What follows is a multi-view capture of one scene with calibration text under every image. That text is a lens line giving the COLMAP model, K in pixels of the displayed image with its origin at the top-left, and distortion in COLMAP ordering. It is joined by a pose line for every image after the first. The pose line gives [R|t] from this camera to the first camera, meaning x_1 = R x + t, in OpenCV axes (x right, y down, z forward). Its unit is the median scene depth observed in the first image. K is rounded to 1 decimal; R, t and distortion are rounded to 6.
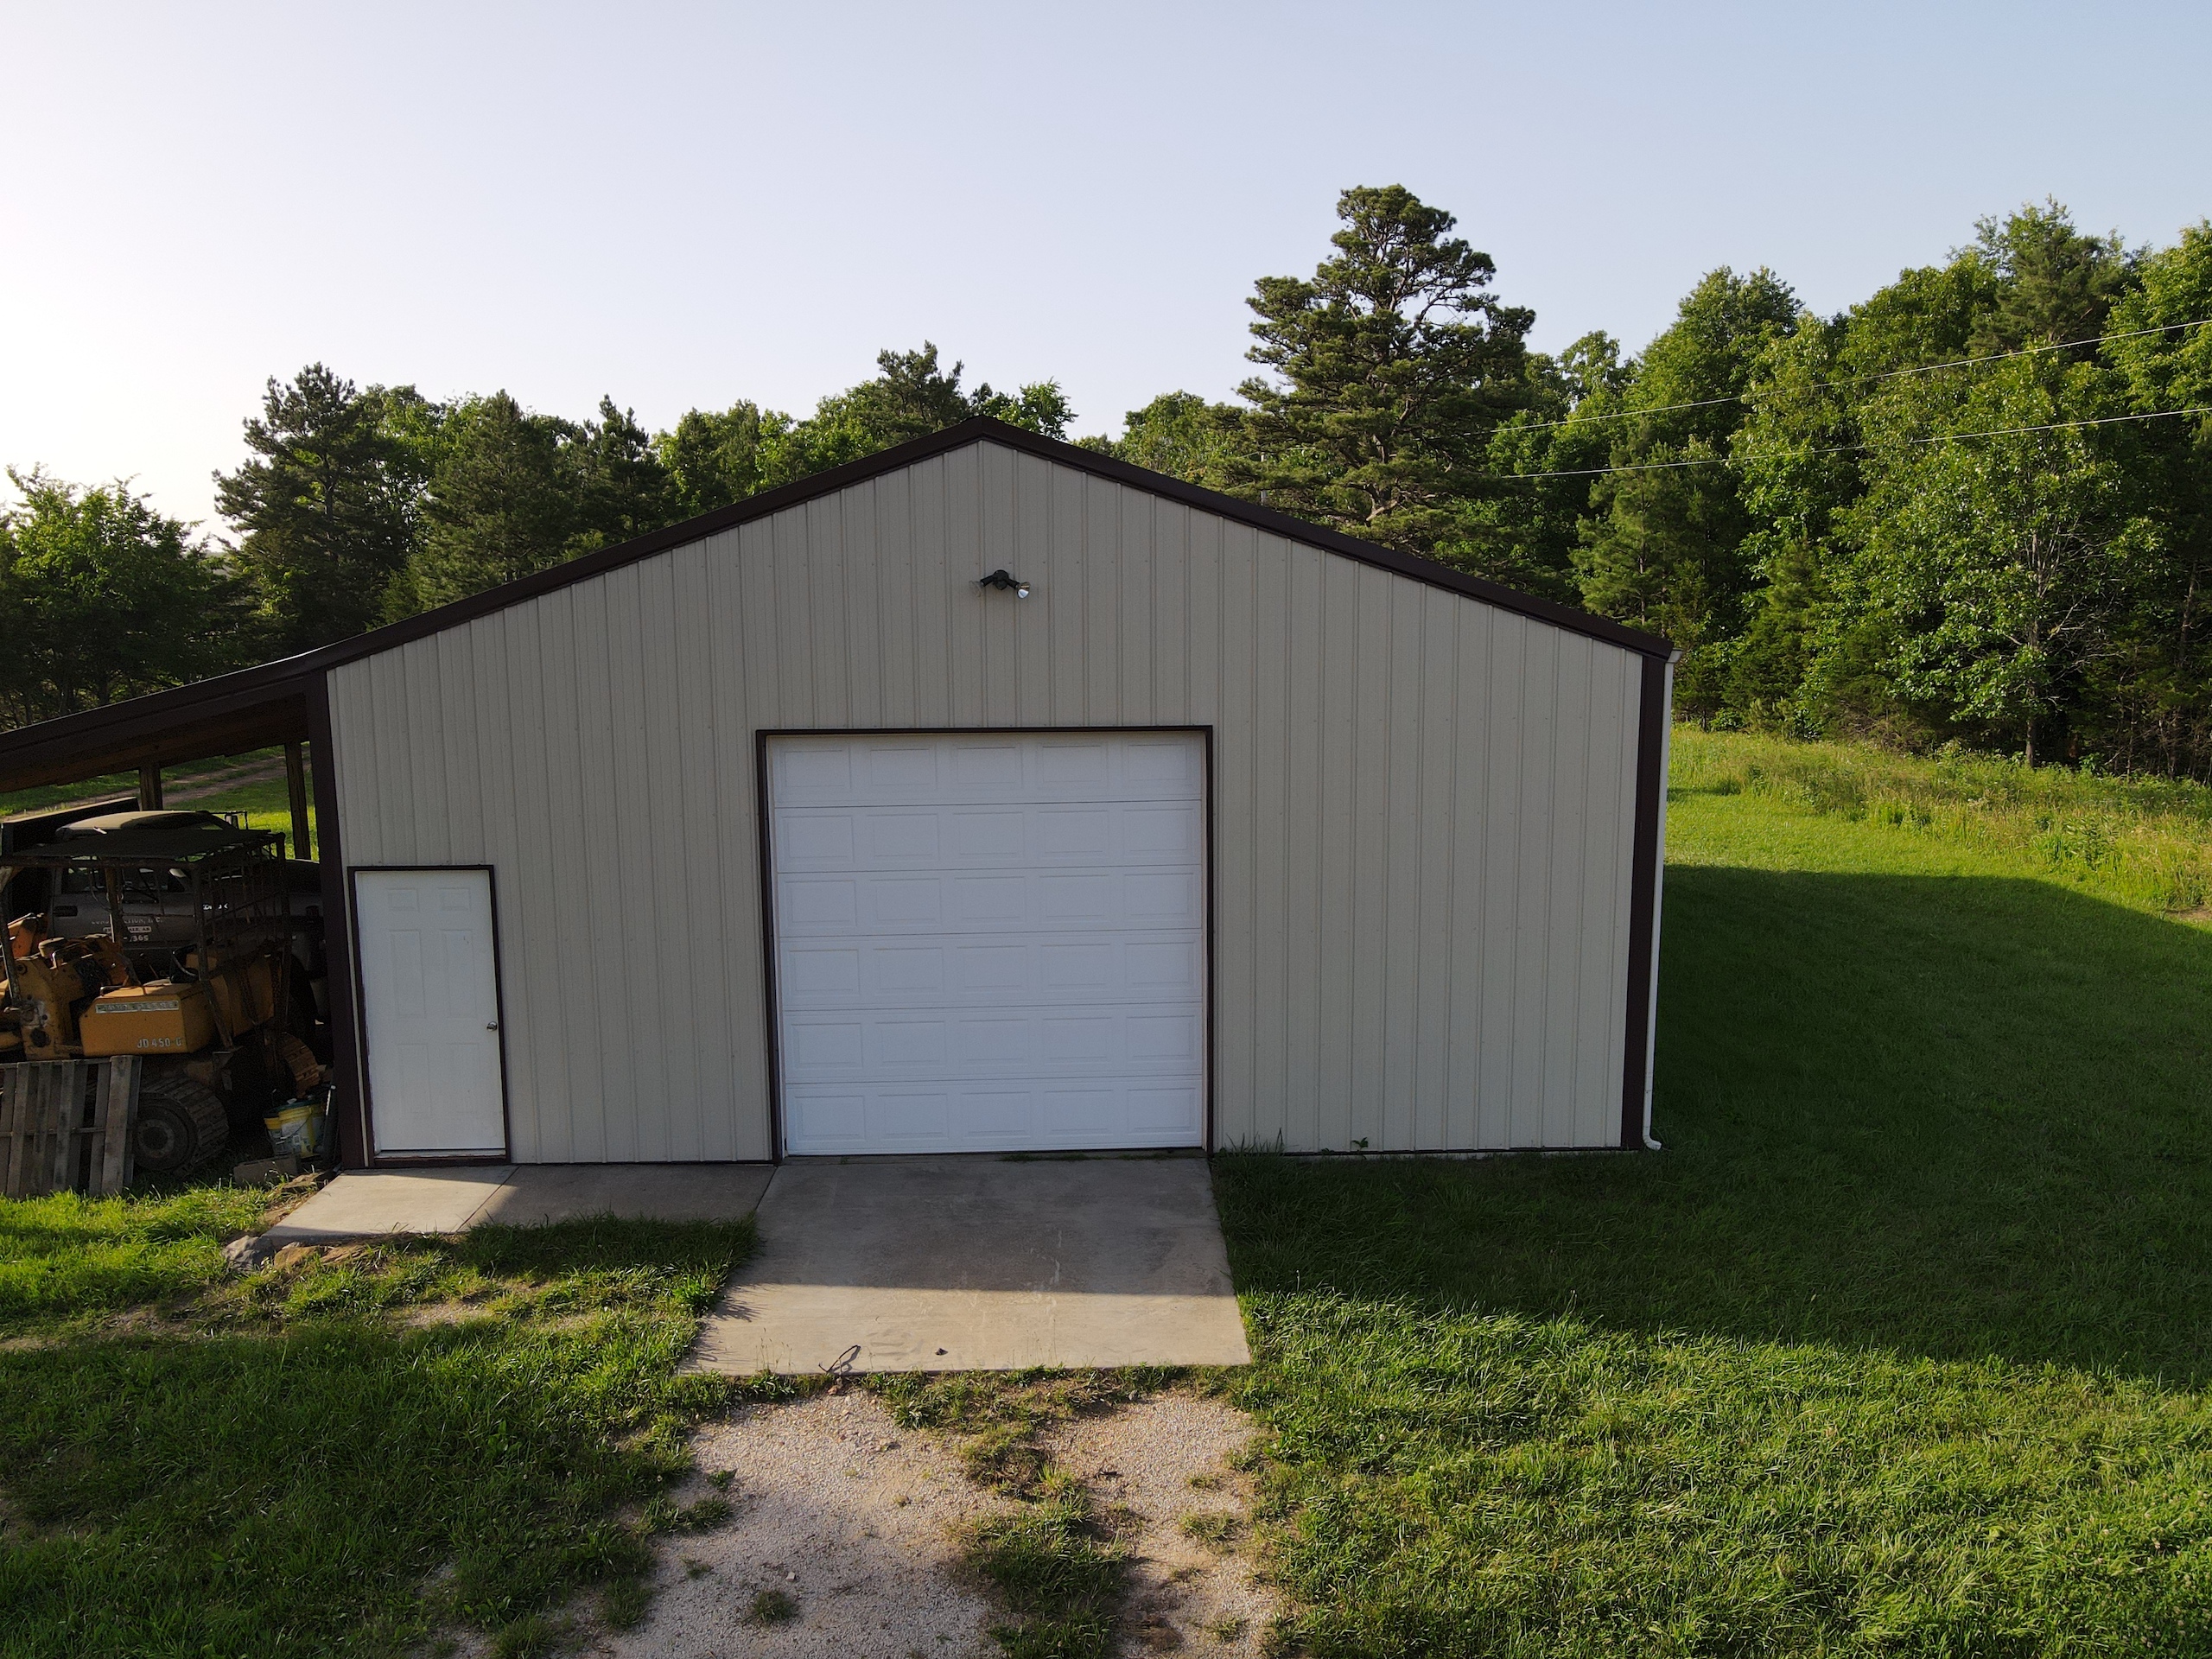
lens RADIAL K [[1625.0, 0, 1106.0], [0, 1625.0, 829.5], [0, 0, 1]] dist [-0.040226, 0.097367]
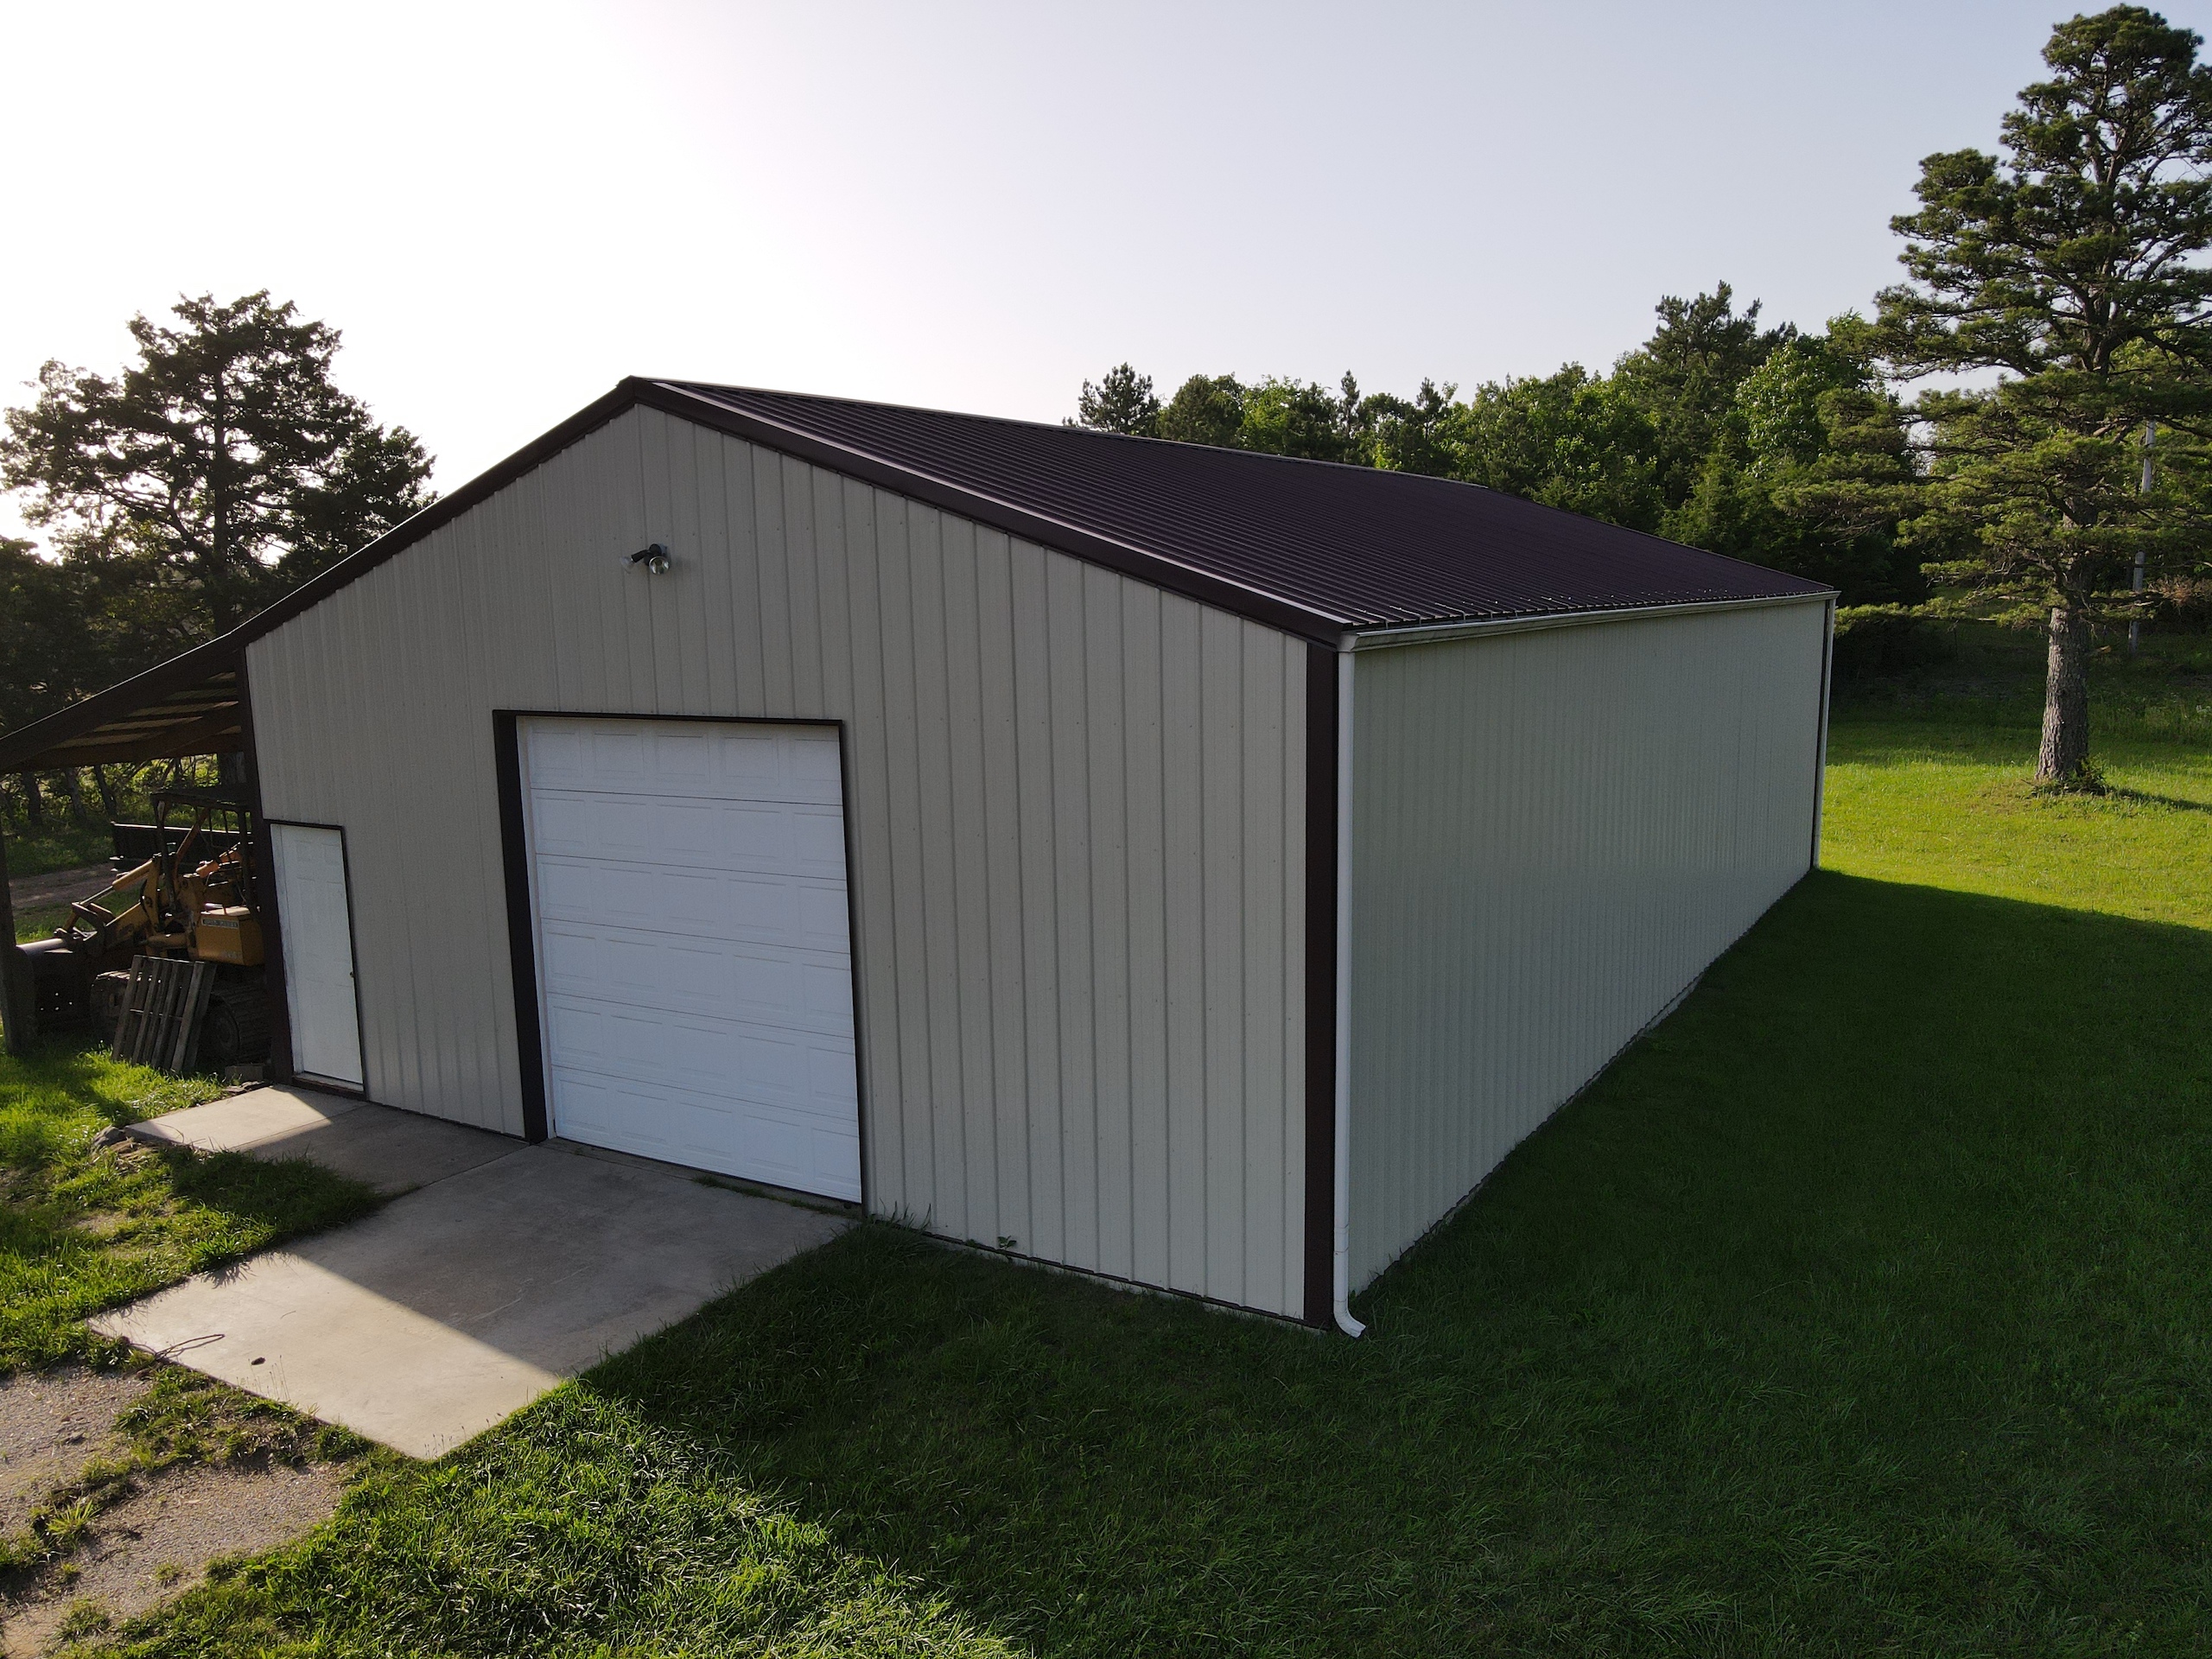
lens RADIAL K [[1616.9, 0, 1106.0], [0, 1616.9, 829.5], [0, 0, 1]] dist [0.010456, -0.003737]
pose [[0.843433, 0.069358, -0.532739, 0.635032], [-0.060752, 0.997584, 0.033694, -0.043657], [0.533789, 0.003946, 0.845609, 0.351829]]
